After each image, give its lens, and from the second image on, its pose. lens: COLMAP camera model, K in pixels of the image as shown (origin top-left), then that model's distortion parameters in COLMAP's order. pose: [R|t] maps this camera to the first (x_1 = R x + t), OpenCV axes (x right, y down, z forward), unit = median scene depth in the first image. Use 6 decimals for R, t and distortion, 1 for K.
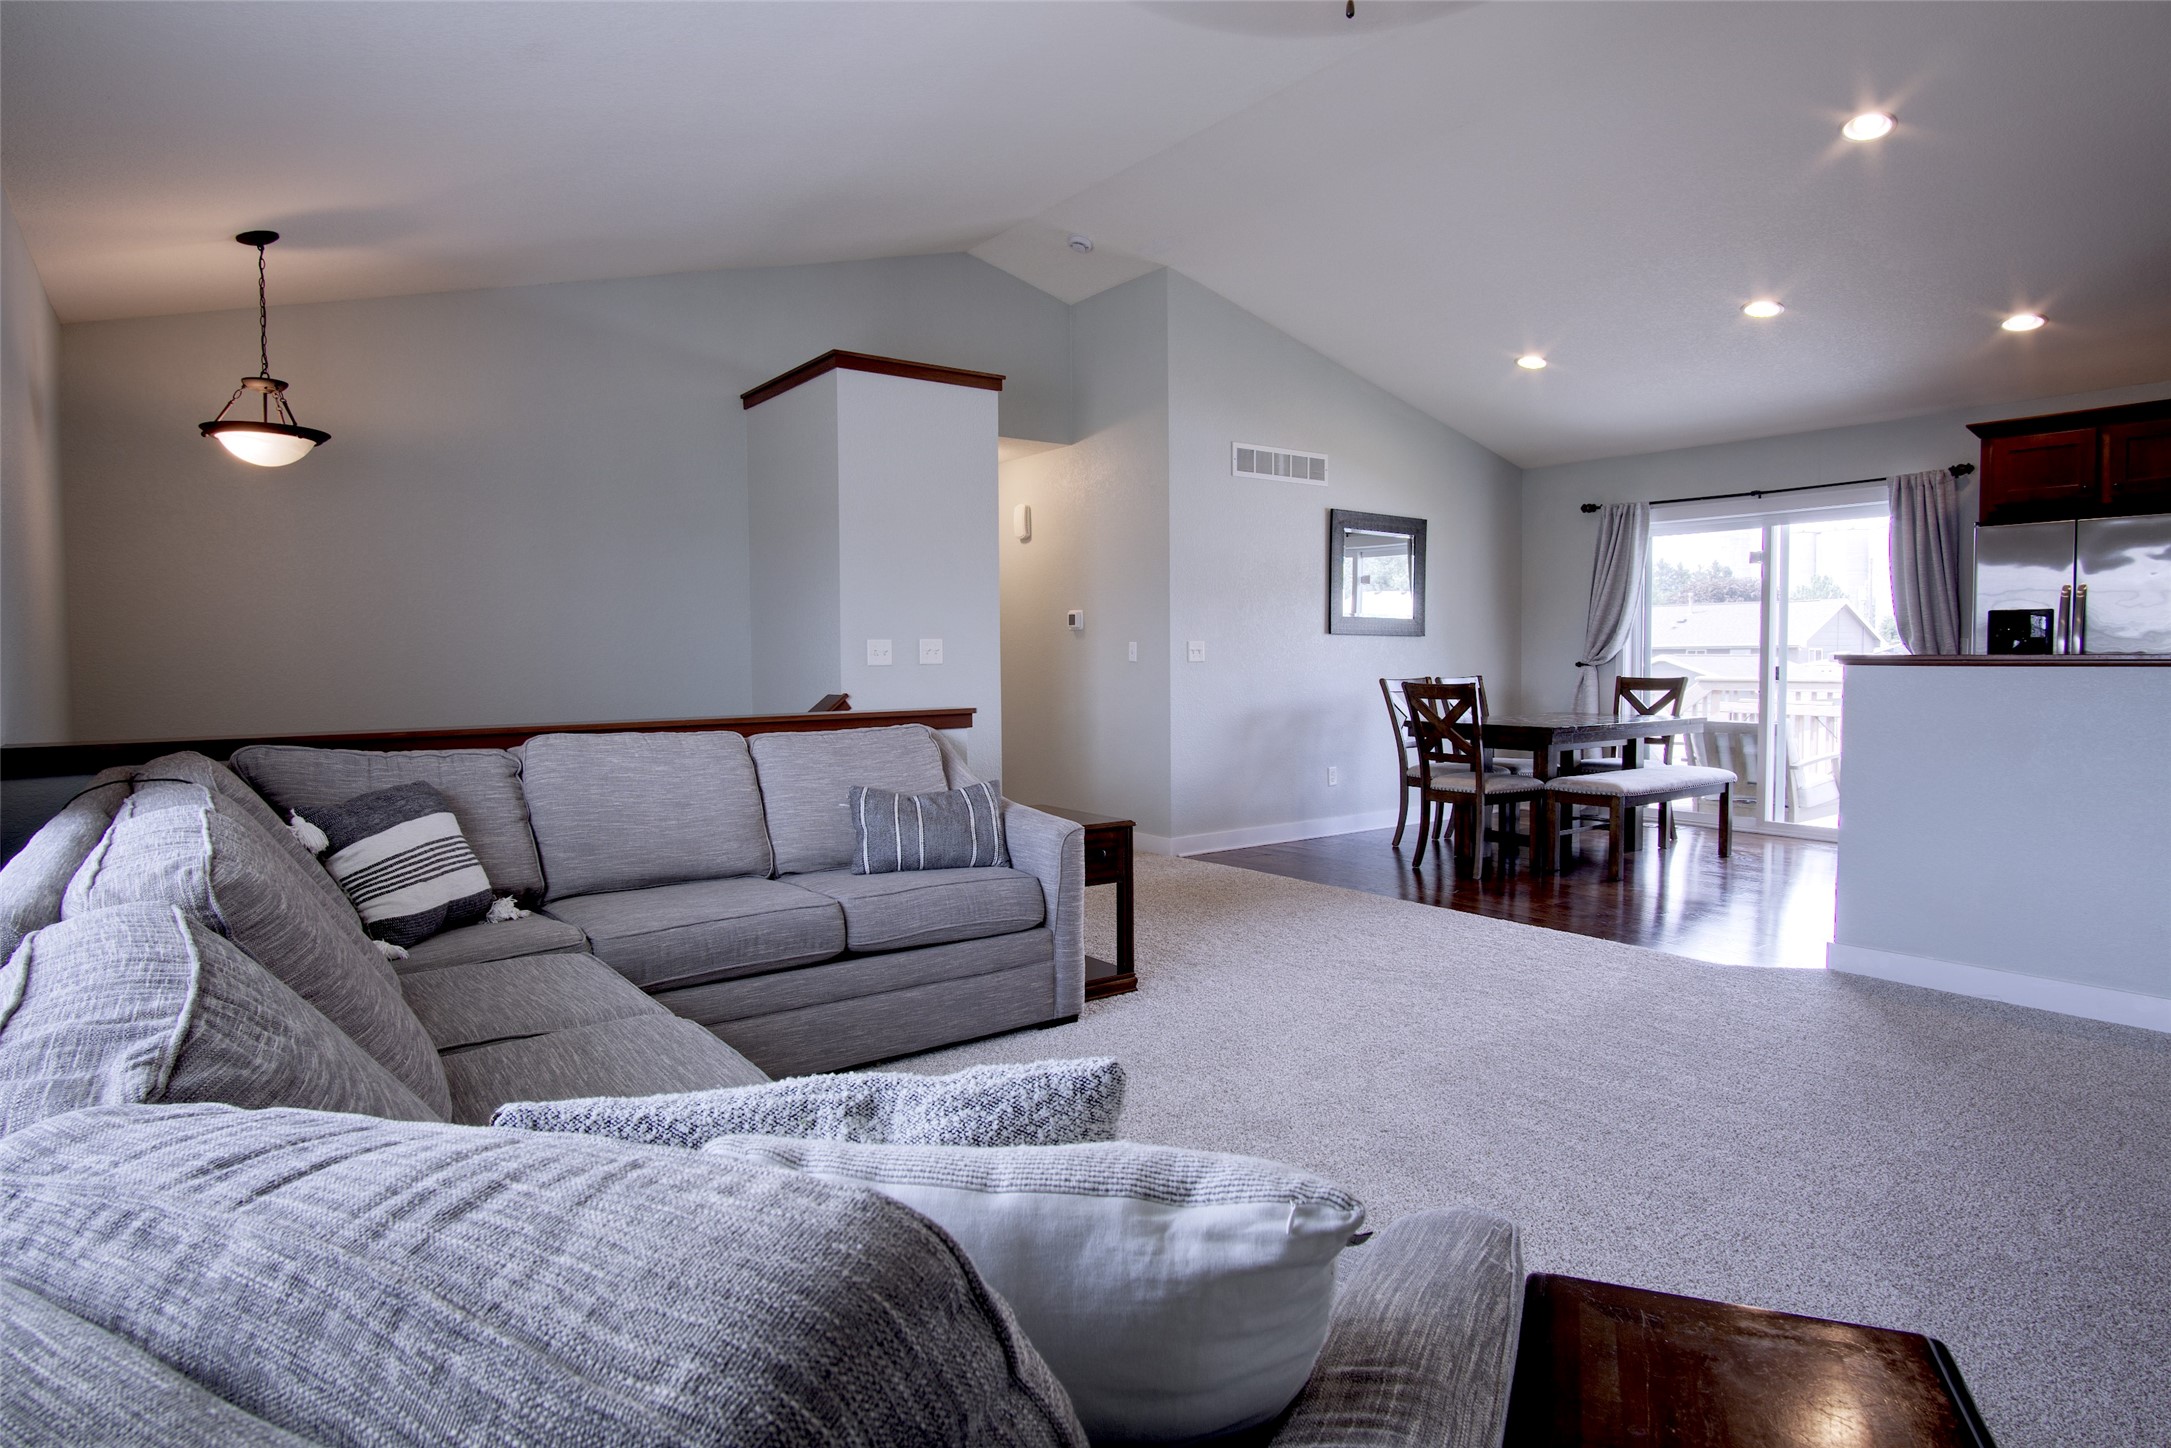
lens RADIAL K [[1211.0, 0, 1079.0], [0, 1211.0, 711.2], [0, 0, 1]] dist [-0.035606, 0.010171]
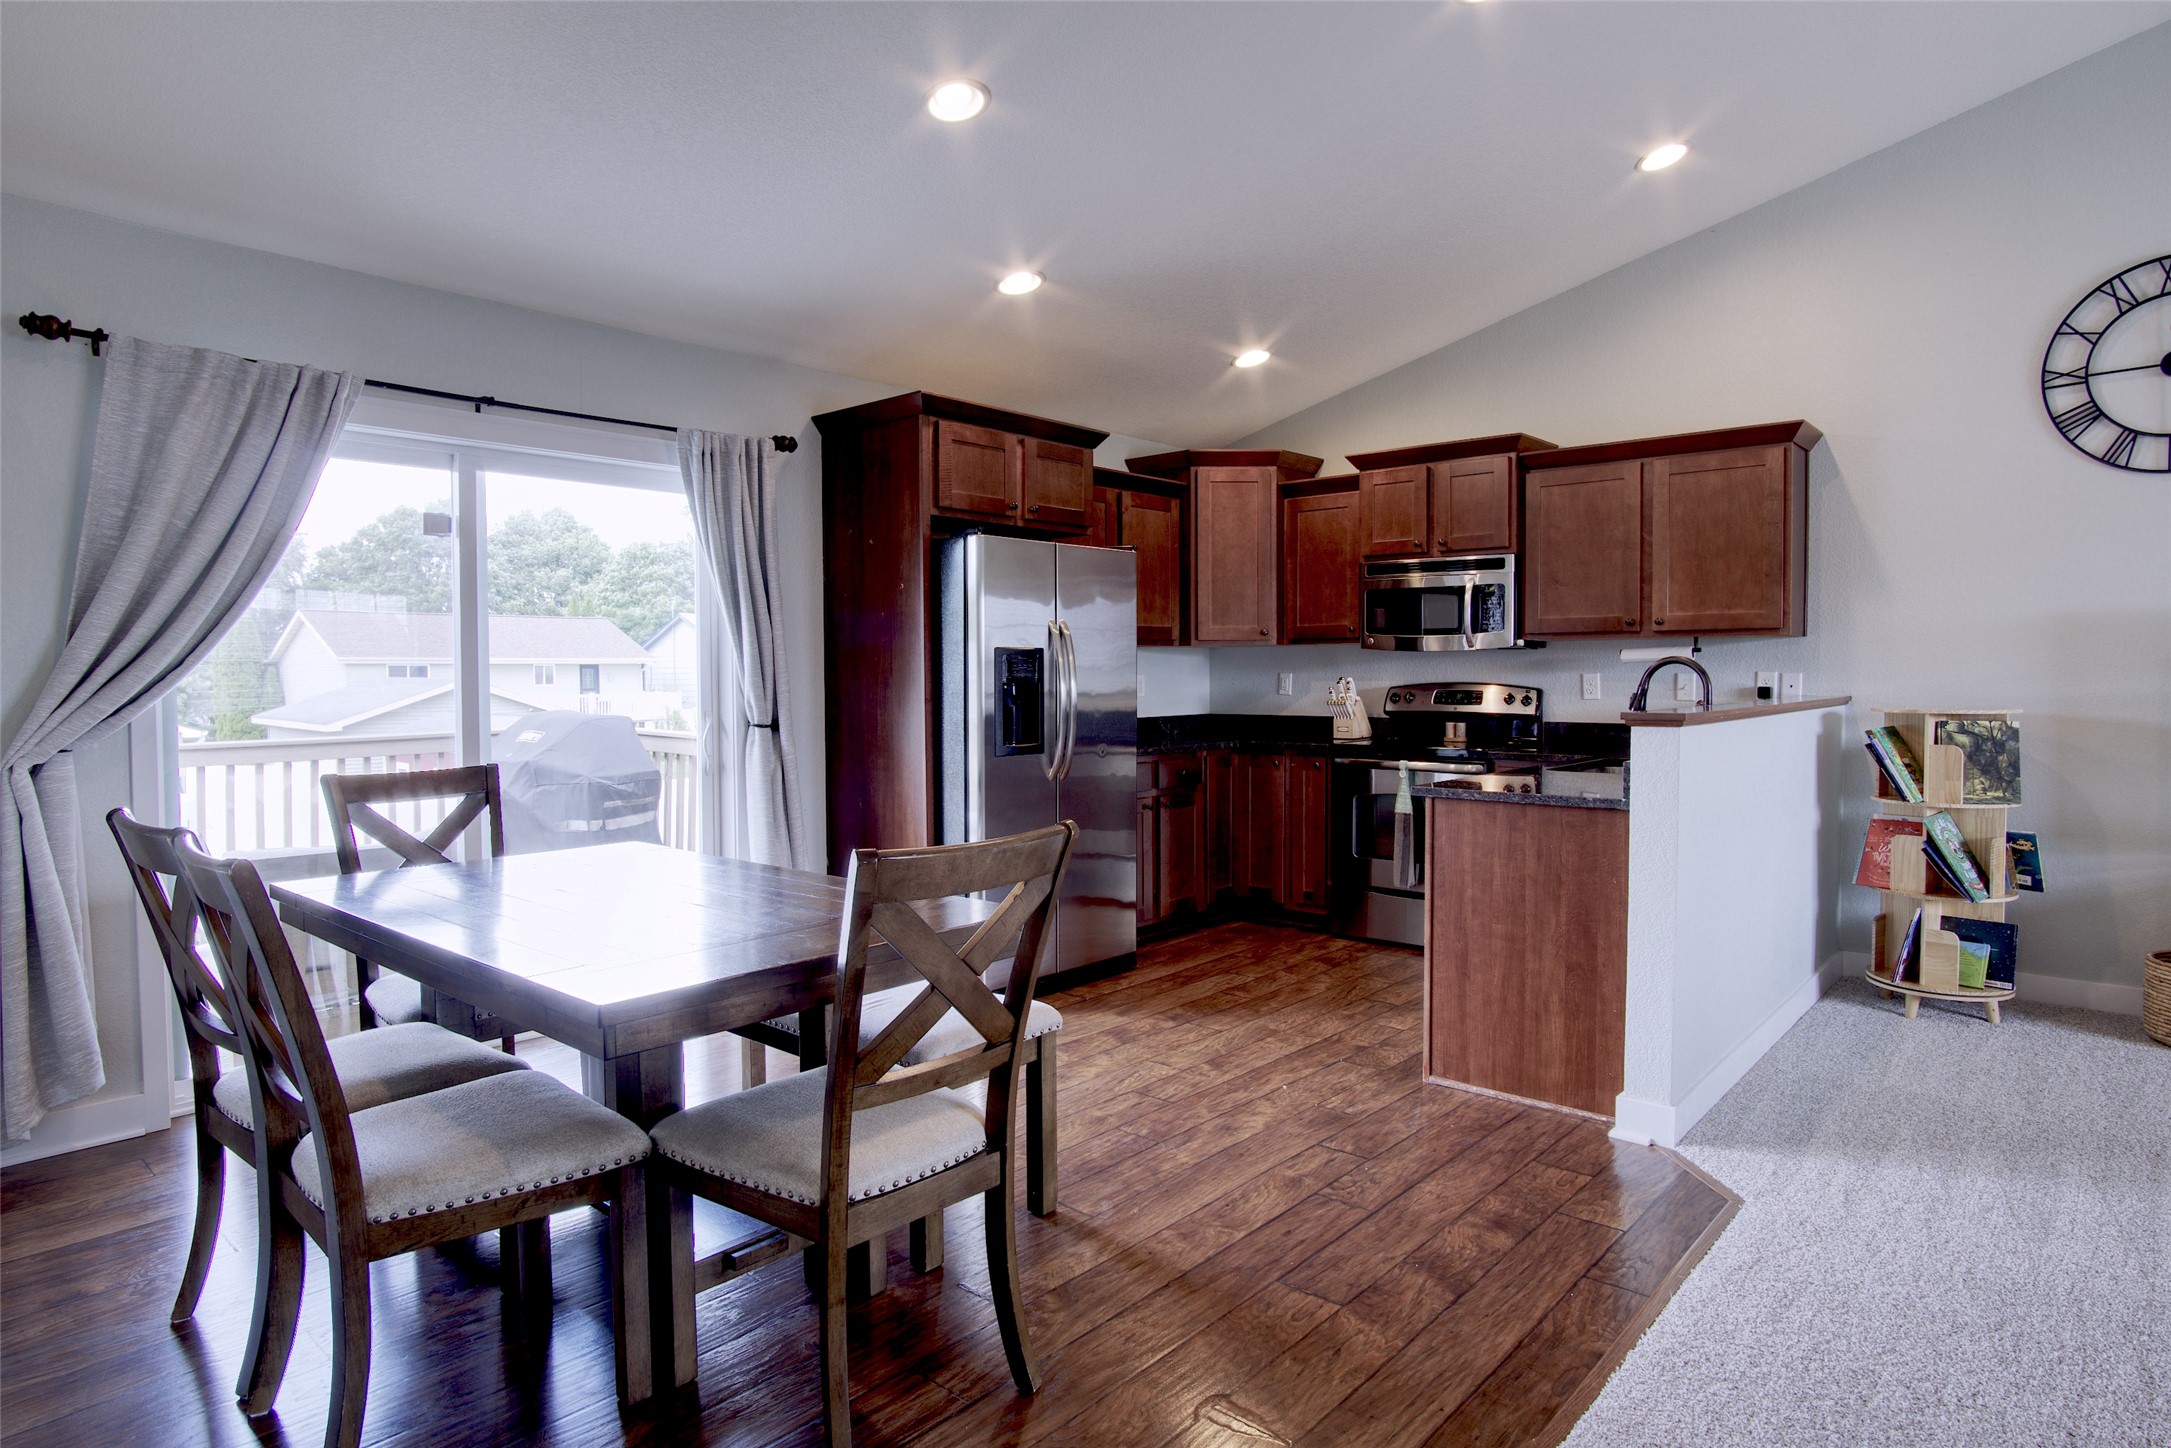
lens RADIAL K [[1211.0, 0, 1079.0], [0, 1211.0, 711.2], [0, 0, 1]] dist [-0.035606, 0.010171]
pose [[-0.211480, -0.023987, 0.977088, -0.011754], [0.046123, 0.998340, 0.034492, -0.096330], [-0.976293, 0.052360, -0.210023, 1.547777]]
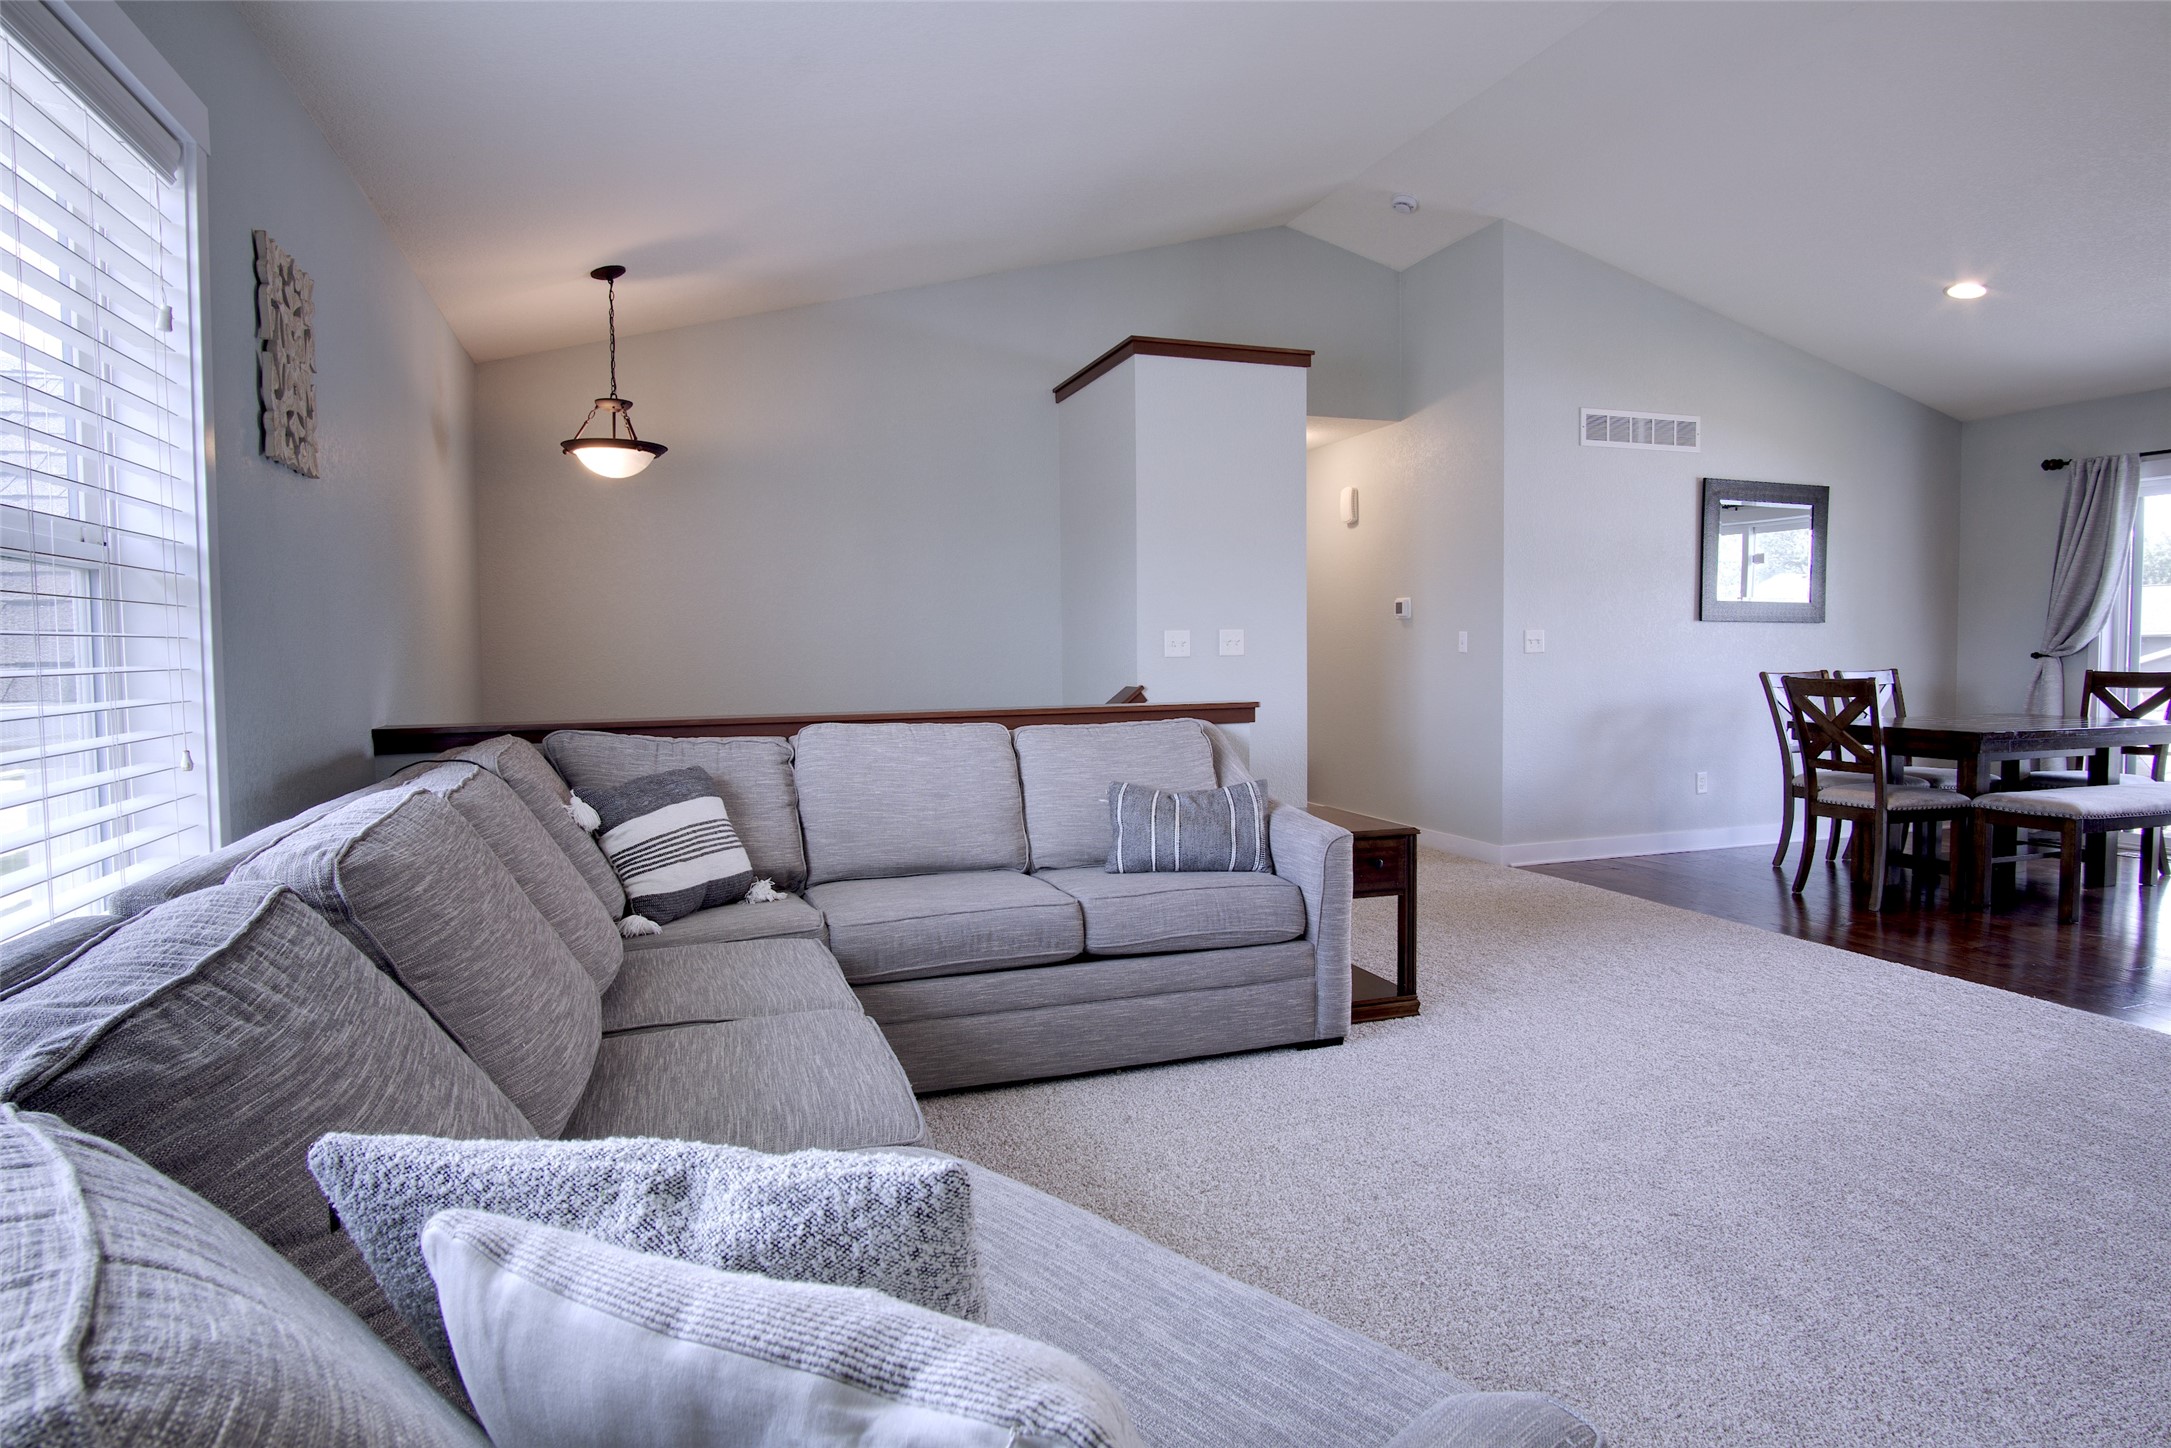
lens RADIAL K [[1211.0, 0, 1079.0], [0, 1211.0, 711.2], [0, 0, 1]] dist [-0.035606, 0.010171]
pose [[0.954116, 0.012579, -0.299172, 0.069544], [-0.010319, 0.999905, 0.009131, -0.002831], [0.299259, -0.005625, 0.954155, 0.058125]]
